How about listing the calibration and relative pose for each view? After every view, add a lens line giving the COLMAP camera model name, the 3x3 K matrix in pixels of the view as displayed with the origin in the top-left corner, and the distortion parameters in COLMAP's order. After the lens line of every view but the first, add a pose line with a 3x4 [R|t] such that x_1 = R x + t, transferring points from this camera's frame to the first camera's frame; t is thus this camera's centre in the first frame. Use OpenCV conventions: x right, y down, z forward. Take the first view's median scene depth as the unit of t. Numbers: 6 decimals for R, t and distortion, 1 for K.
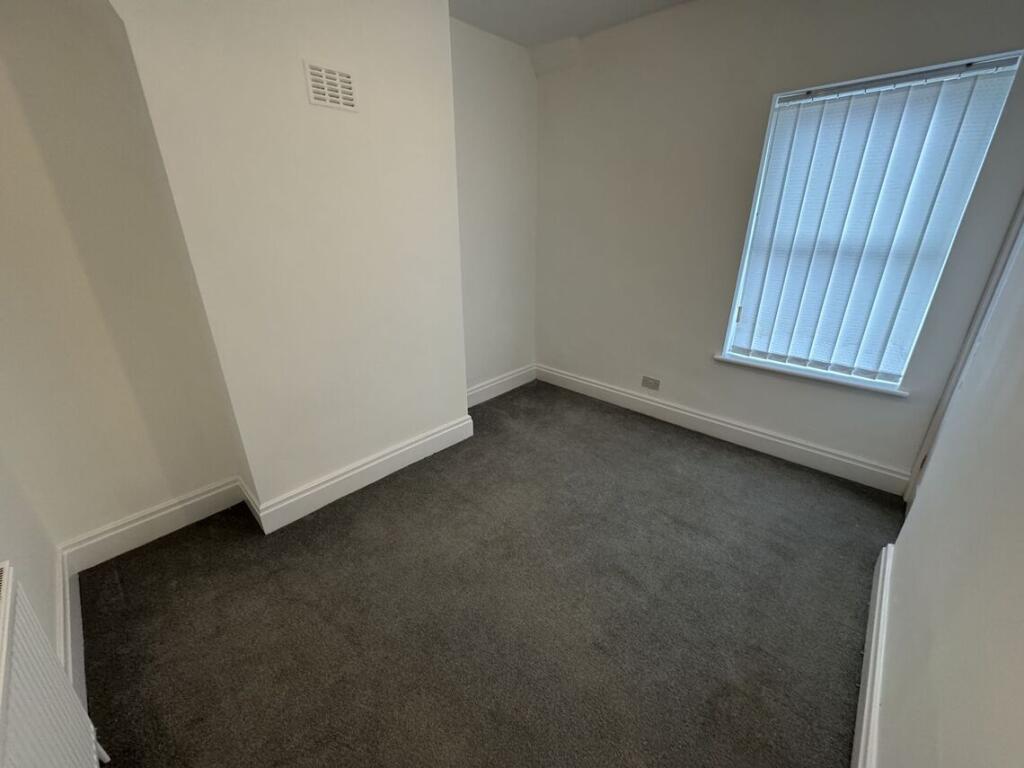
lens RADIAL K [[407.3, 0, 510.3], [0, 407.3, 381.9], [0, 0, 1]] dist [0.001273, 0.000348]
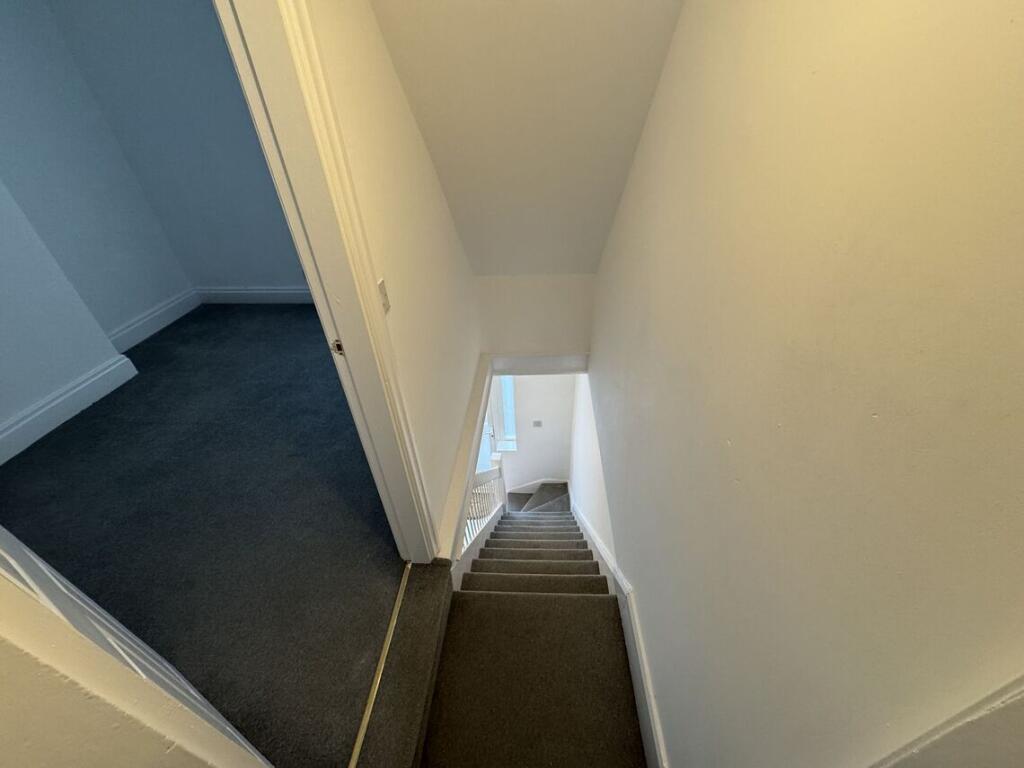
lens RADIAL K [[407.3, 0, 512.8], [0, 407.3, 386.0], [0, 0, 1]] dist [0.001273, 0.000348]
pose [[0.770295, -0.382289, 0.510393, 0.080564], [0.257362, 0.918672, 0.299678, 0.092149], [-0.583447, -0.099485, 0.806035, -0.268489]]
